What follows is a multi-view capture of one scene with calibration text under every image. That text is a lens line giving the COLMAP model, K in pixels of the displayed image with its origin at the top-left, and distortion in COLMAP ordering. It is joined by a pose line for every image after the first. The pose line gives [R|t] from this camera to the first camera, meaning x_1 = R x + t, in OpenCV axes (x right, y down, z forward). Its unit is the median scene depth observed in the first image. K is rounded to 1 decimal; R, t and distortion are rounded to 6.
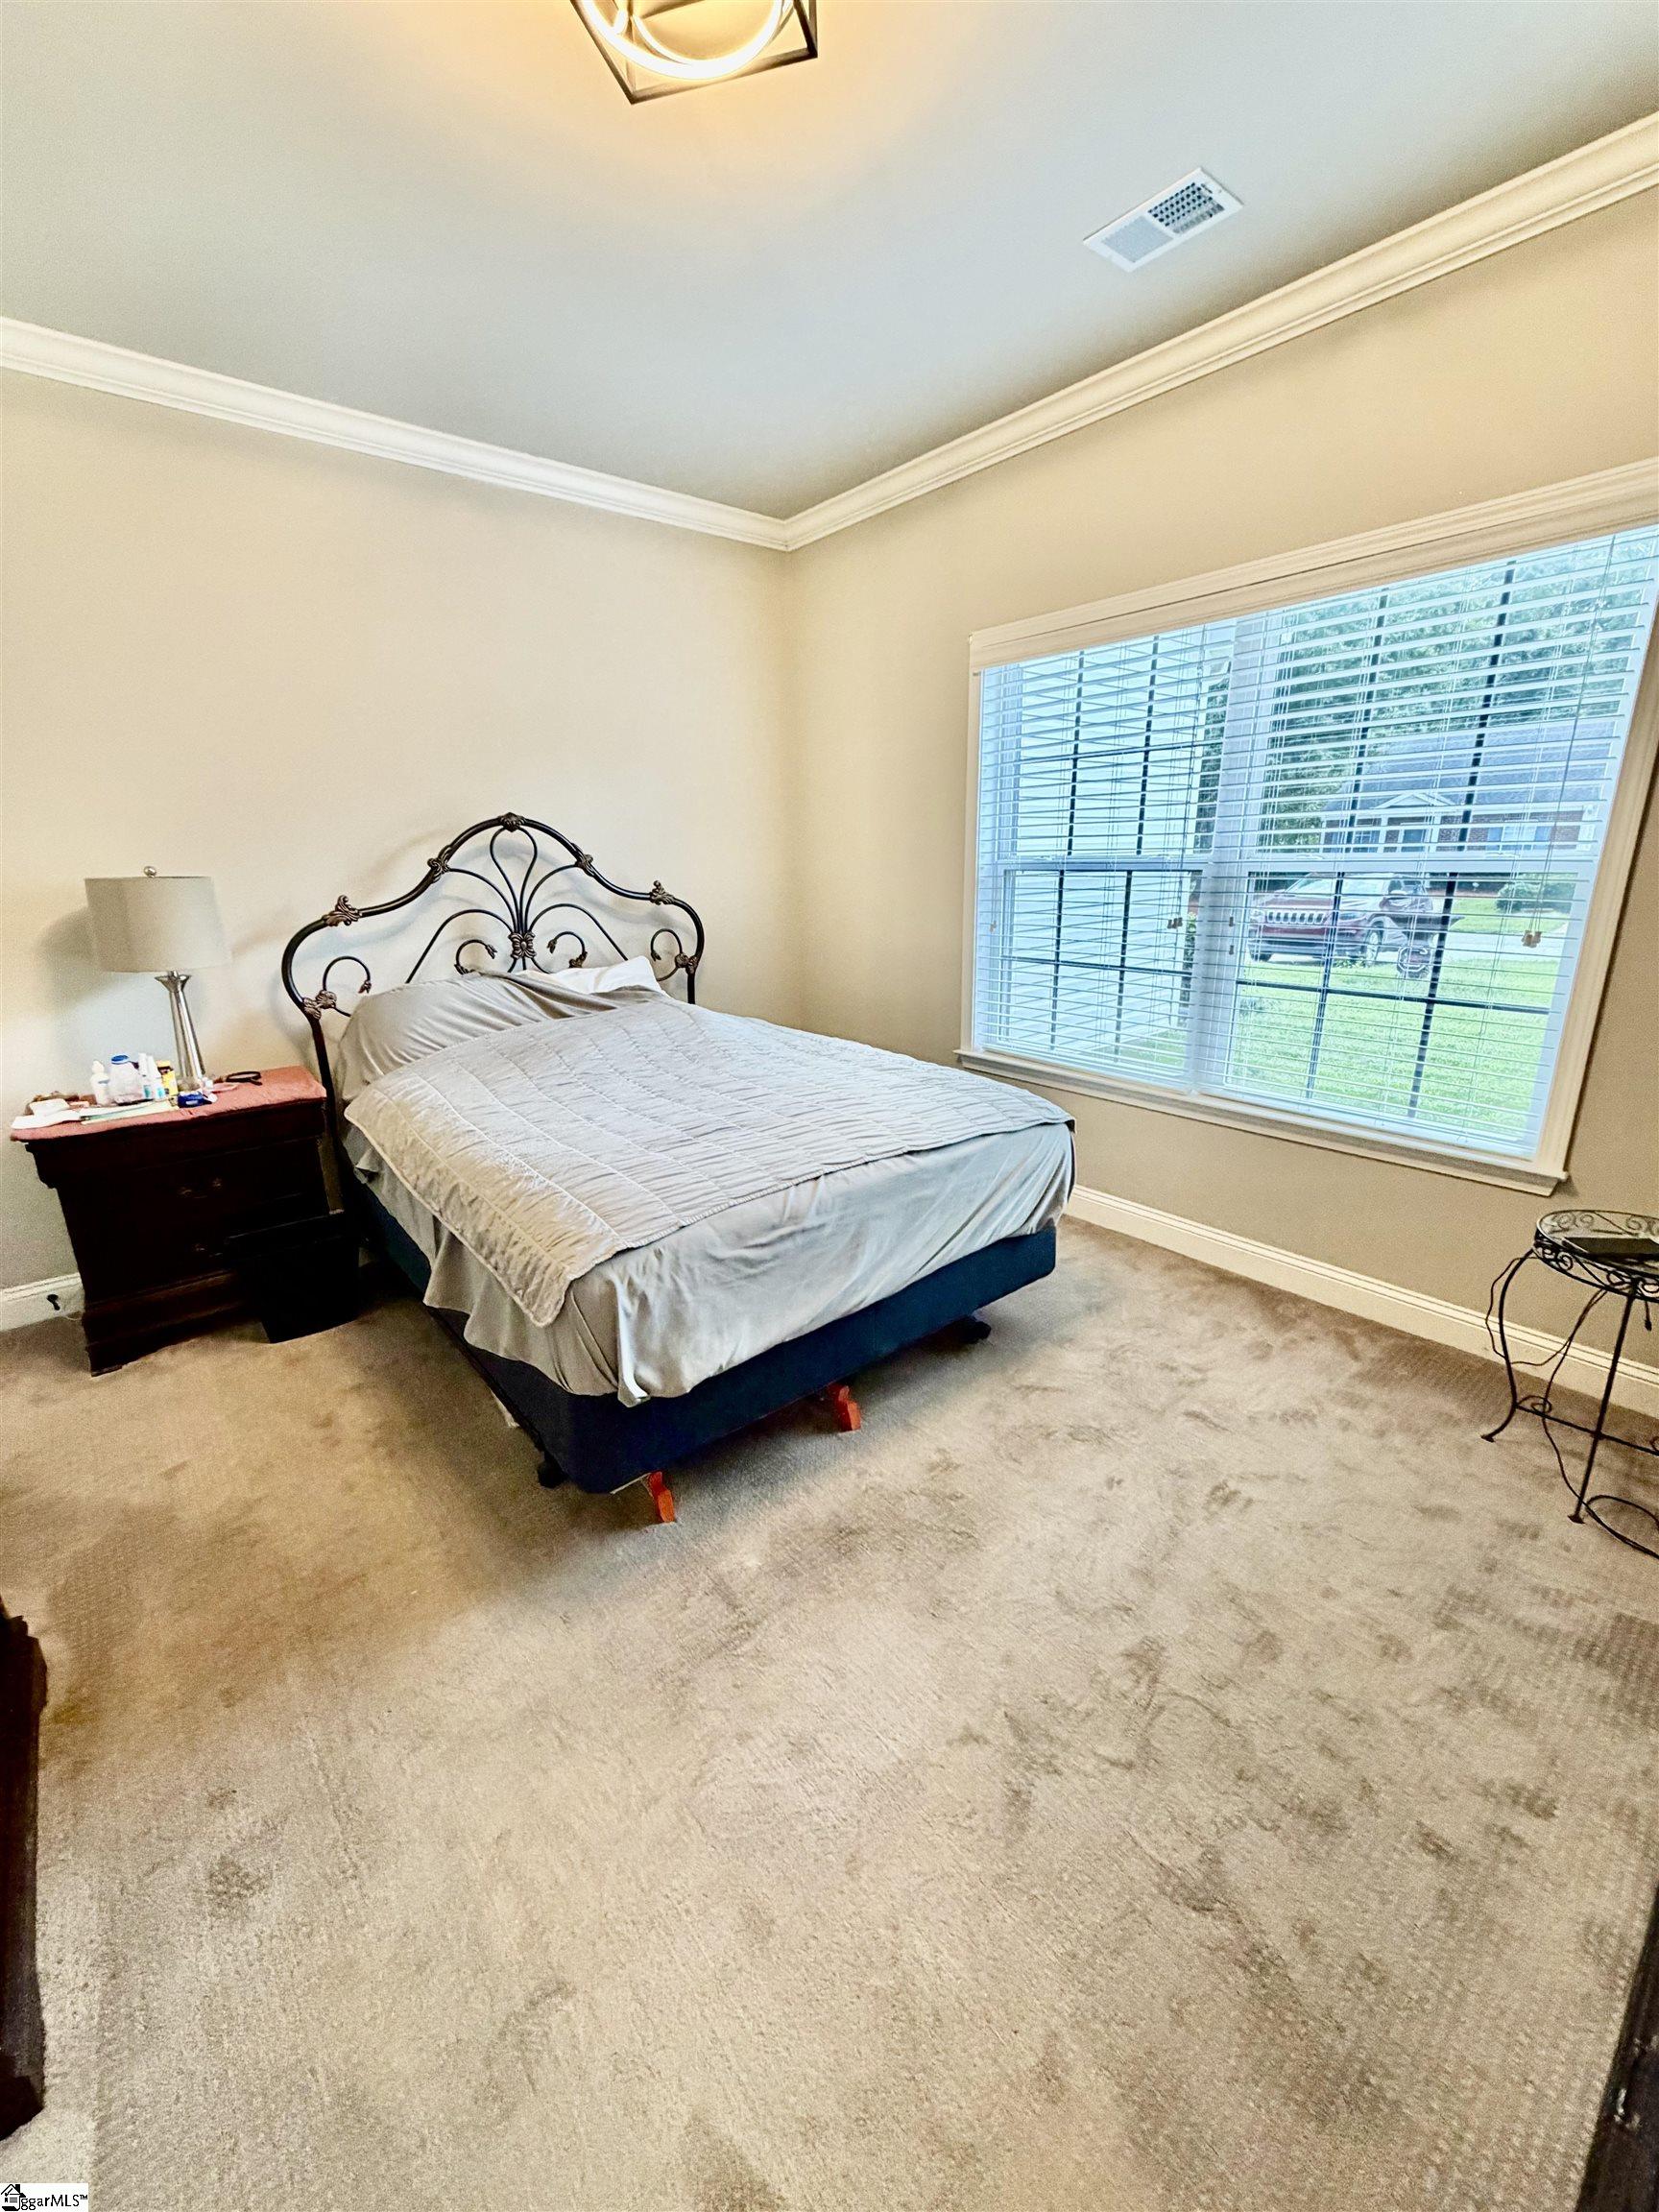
lens RADIAL K [[881.8, 0, 823.9], [0, 881.8, 1100.6], [0, 0, 1]] dist [0.001233, -0.000554]
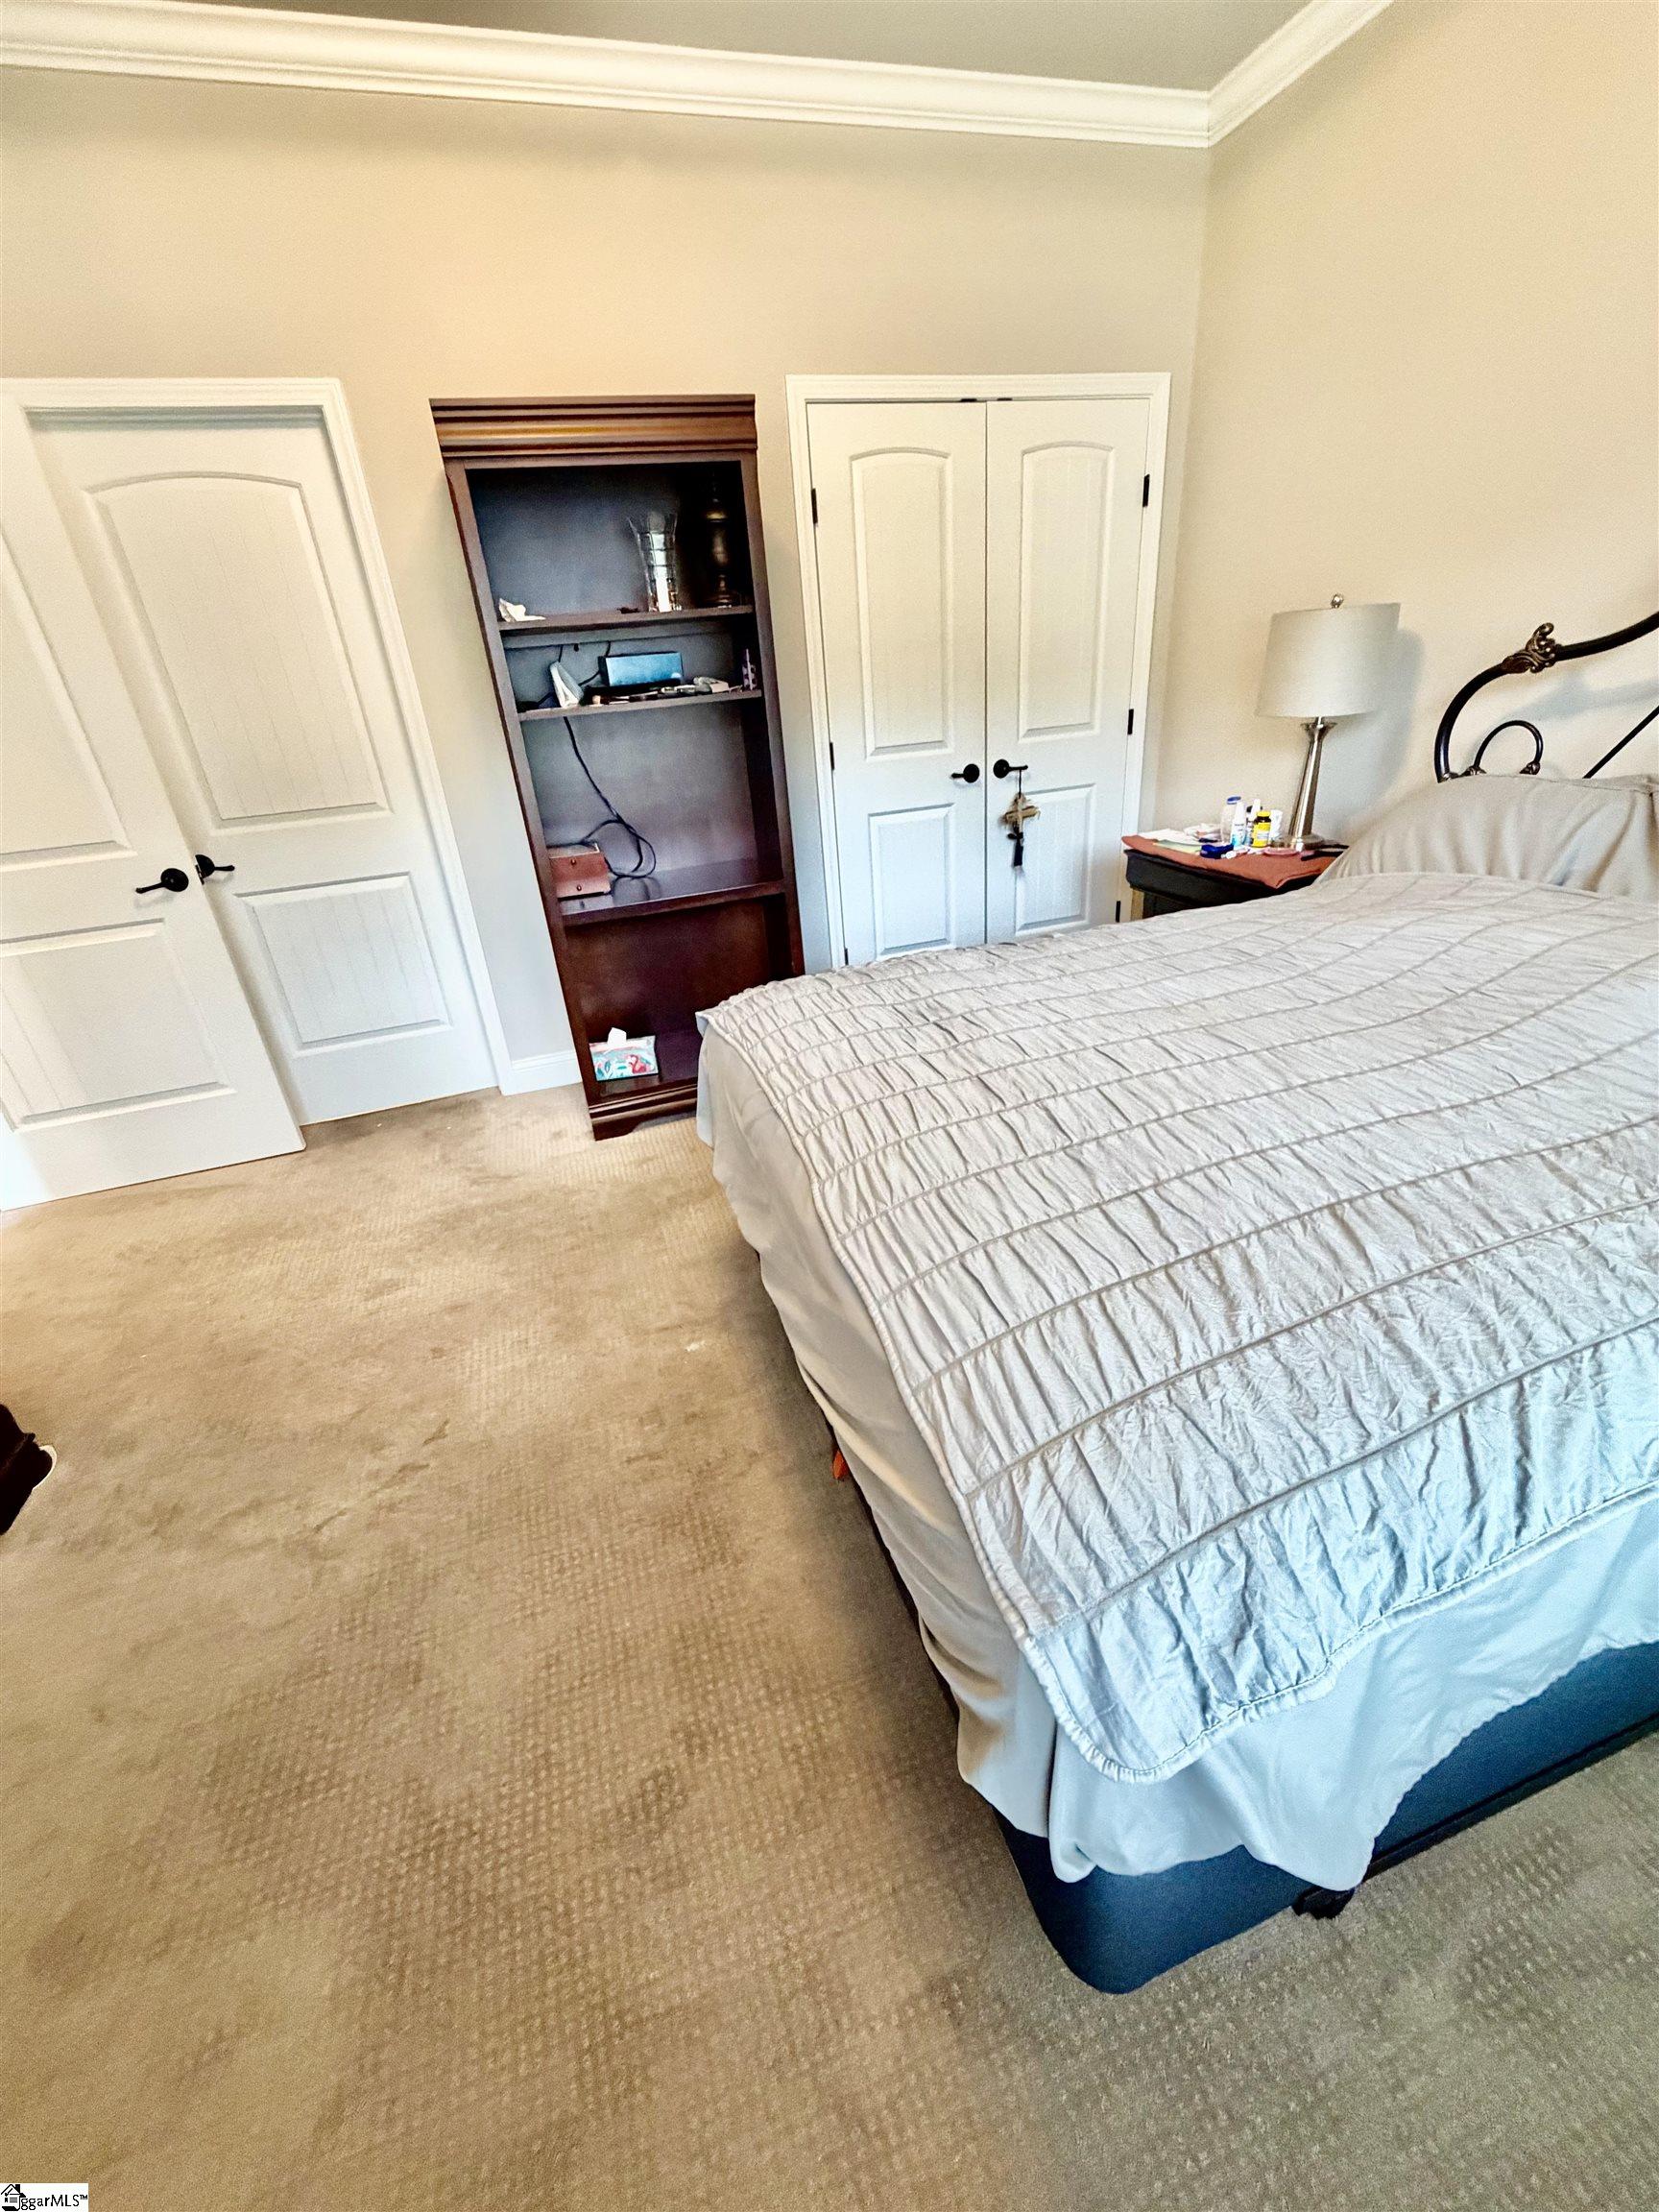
lens RADIAL K [[881.8, 0, 823.9], [0, 881.8, 1100.6], [0, 0, 1]] dist [0.001233, -0.000554]
pose [[-0.380897, 0.450361, -0.807522, 0.426977], [-0.168188, 0.825041, 0.539463, -0.237555], [0.909192, 0.341296, -0.238510, 0.919114]]
